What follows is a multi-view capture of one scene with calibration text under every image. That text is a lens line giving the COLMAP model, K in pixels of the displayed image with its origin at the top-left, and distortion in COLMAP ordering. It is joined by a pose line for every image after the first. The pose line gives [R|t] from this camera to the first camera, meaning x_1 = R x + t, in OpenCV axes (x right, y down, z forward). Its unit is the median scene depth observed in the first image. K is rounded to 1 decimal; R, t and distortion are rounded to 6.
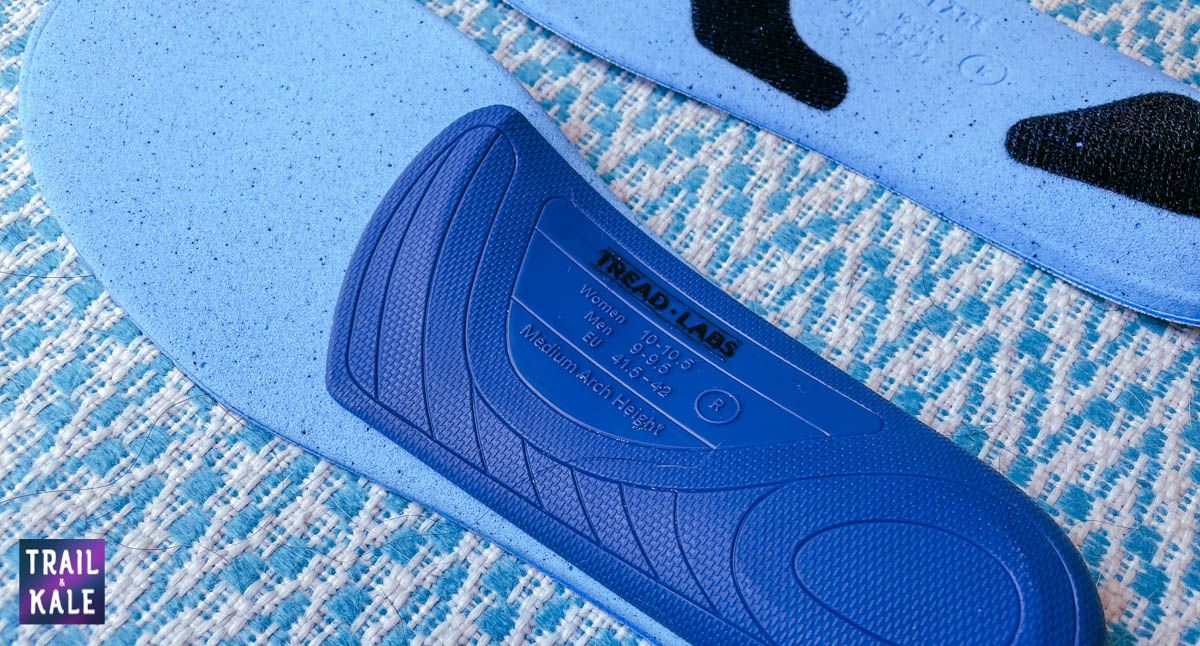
lens RADIAL K [[938.0, 0, 591.8], [0, 938.0, 322.2], [0, 0, 1]] dist [-0.004575, -0.017347]
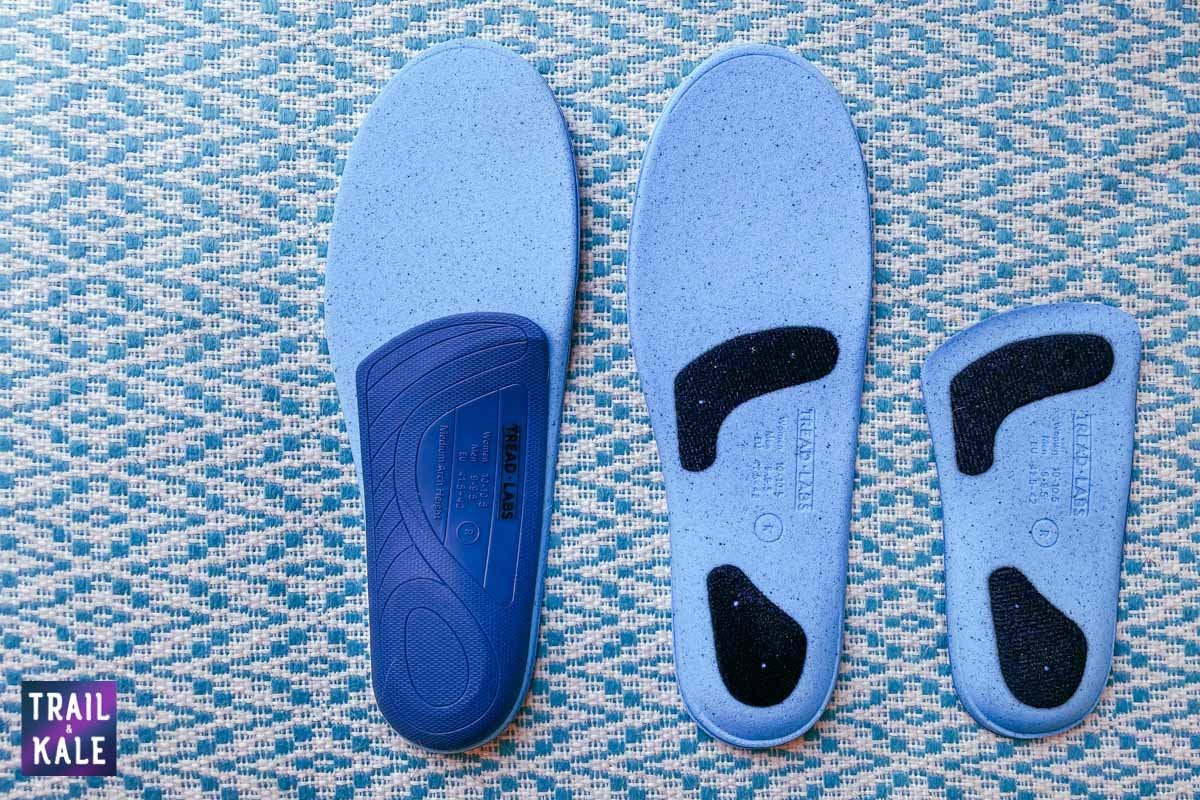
lens RADIAL K [[889.9, 0, 603.1], [0, 889.9, 404.6], [0, 0, 1]] dist [-0.000161, -0.001206]
pose [[0.613915, 0.789118, -0.020039, 0.121505], [-0.735141, 0.580800, 0.349627, -0.839446], [0.287536, -0.199910, 0.936675, -0.560942]]
